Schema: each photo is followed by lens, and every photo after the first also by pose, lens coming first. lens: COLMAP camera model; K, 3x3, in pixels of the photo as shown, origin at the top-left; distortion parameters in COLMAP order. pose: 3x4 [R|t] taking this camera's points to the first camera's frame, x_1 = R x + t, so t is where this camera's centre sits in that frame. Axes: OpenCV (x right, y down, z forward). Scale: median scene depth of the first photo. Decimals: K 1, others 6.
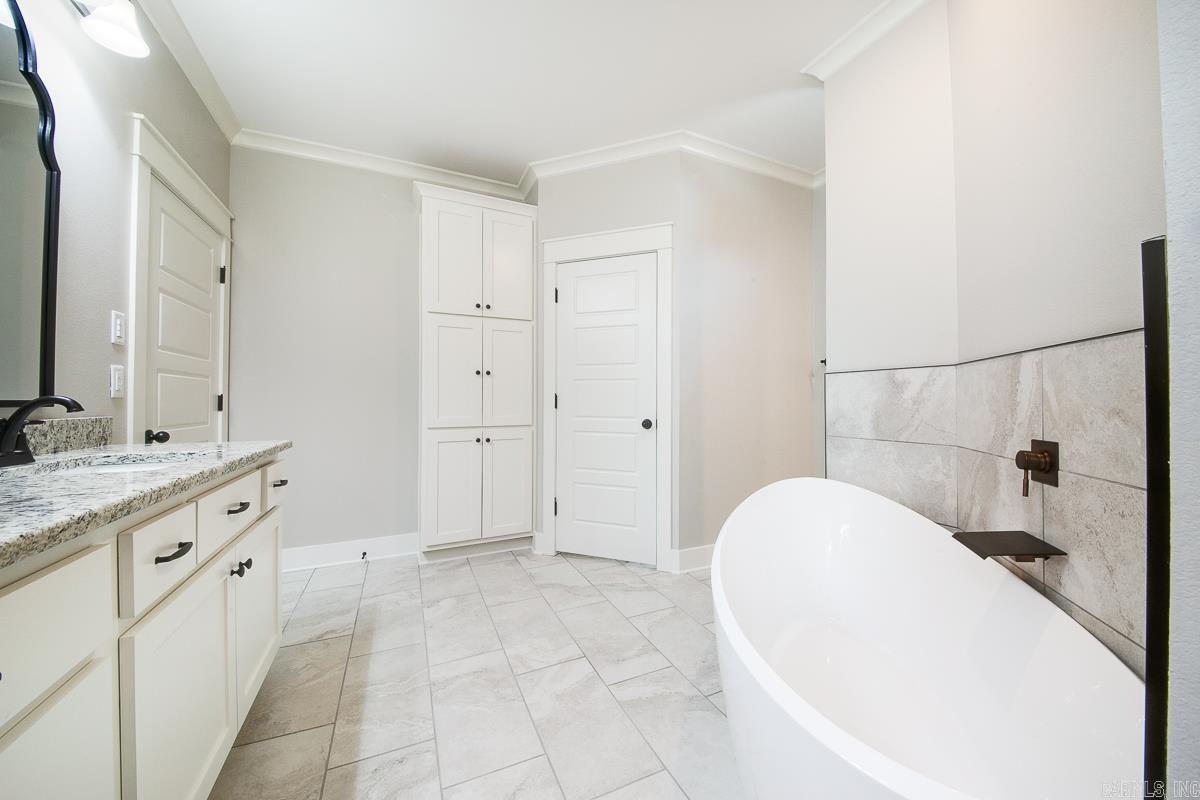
lens RADIAL K [[415.3, 0, 596.6], [0, 415.3, 397.7], [0, 0, 1]] dist [-0.000276, -0.010034]
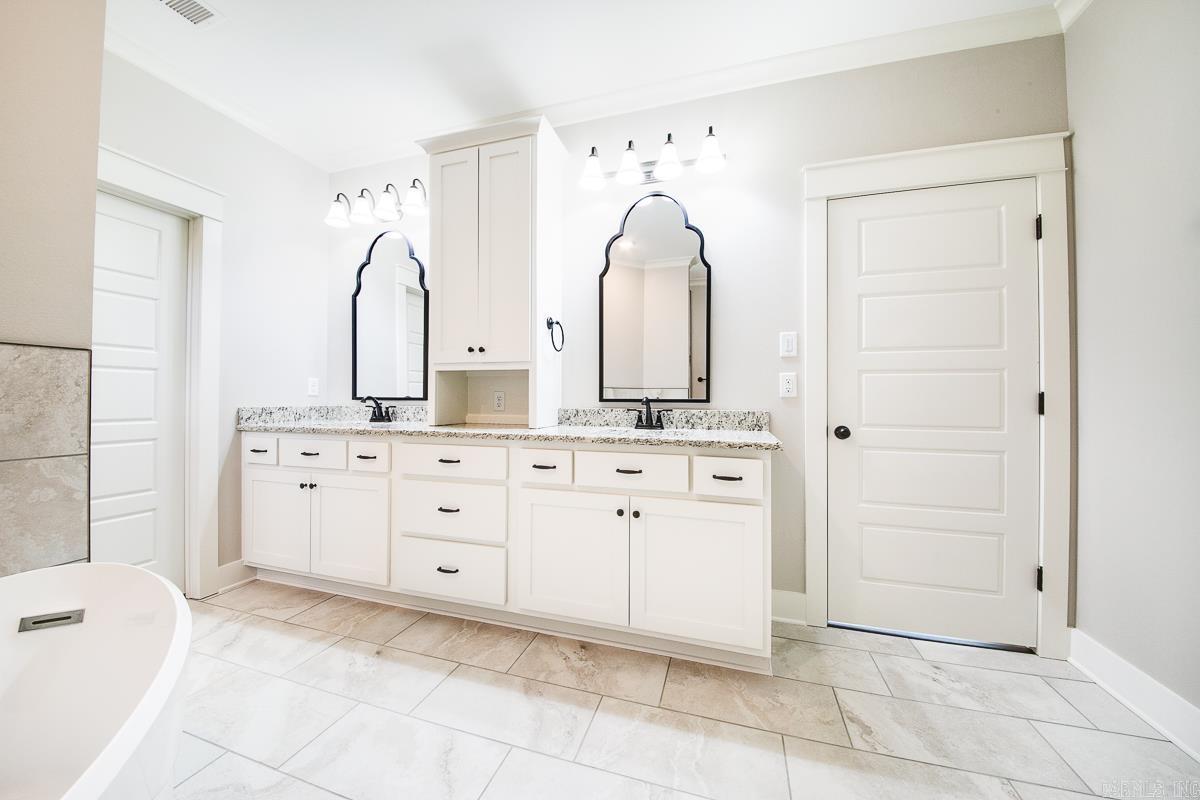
lens RADIAL K [[422.5, 0, 596.0], [0, 422.5, 396.3], [0, 0, 1]] dist [0.015880, -0.020174]
pose [[-0.667400, -0.007633, -0.744660, 0.226605], [0.001273, 0.999934, -0.011390, 0.010510], [0.744698, -0.008550, -0.667347, 1.311411]]
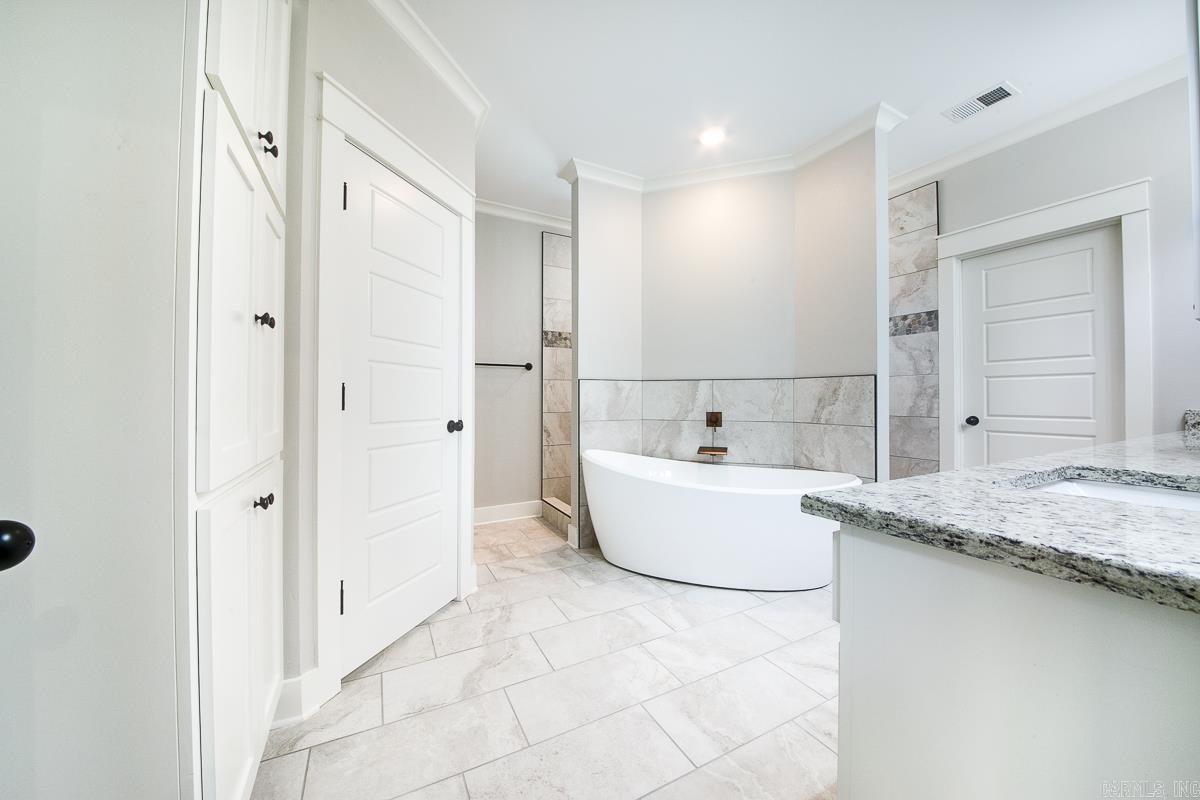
lens RADIAL K [[422.5, 0, 596.0], [0, 422.5, 396.3], [0, 0, 1]] dist [0.015880, -0.020174]
pose [[-0.049857, 0.004736, 0.998745, -1.125555], [-0.008801, 0.999948, -0.005181, 0.011575], [-0.998718, -0.009048, -0.049813, 1.214475]]
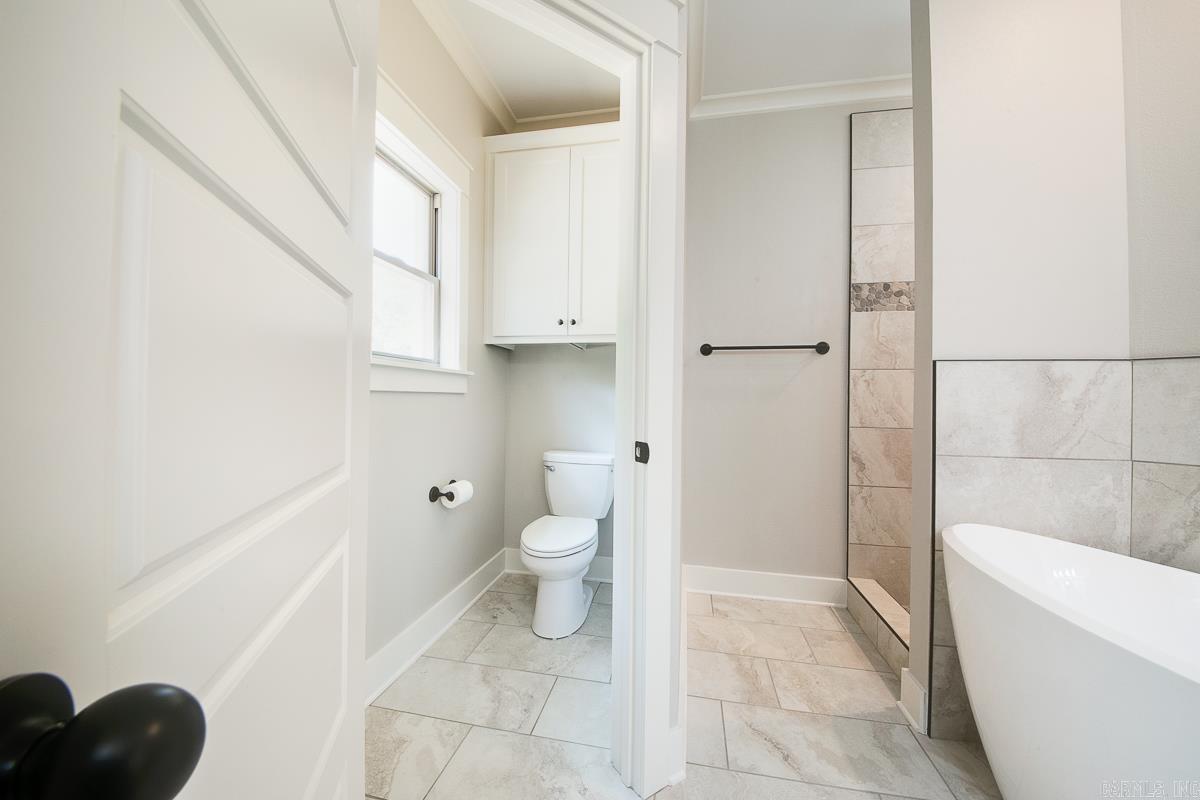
lens RADIAL K [[435.4, 0, 597.0], [0, 435.4, 395.0], [0, 0, 1]] dist [0.000648, -0.009649]
pose [[0.589127, 0.013278, 0.807931, -0.377755], [-0.018321, 0.999827, -0.003072, 0.009752], [-0.807833, -0.012992, 0.589269, 1.228520]]
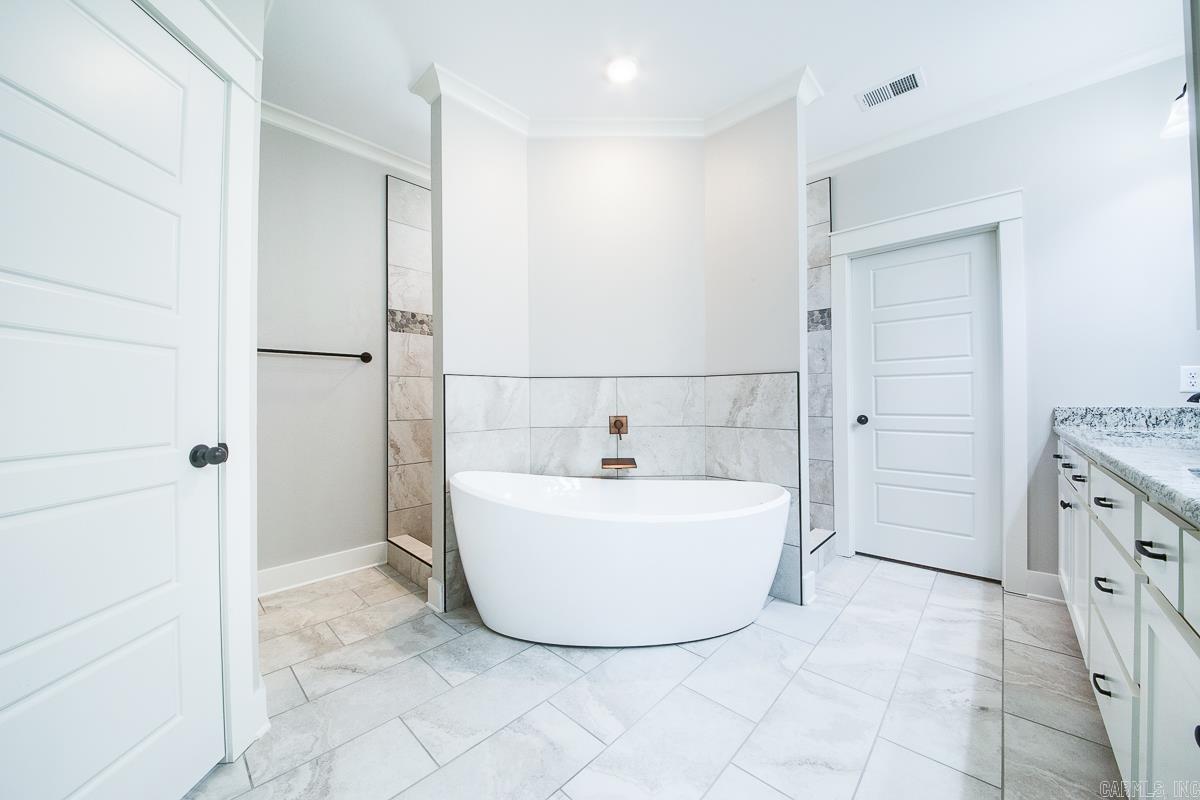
lens RADIAL K [[424.8, 0, 600.4], [0, 424.8, 395.1], [0, 0, 1]] dist [0.015972, -0.020659]
pose [[-0.374078, 0.011451, 0.927326, -0.707099], [0.000135, 0.999924, -0.012293, 0.009156], [-0.927397, -0.004474, -0.374052, 1.240763]]
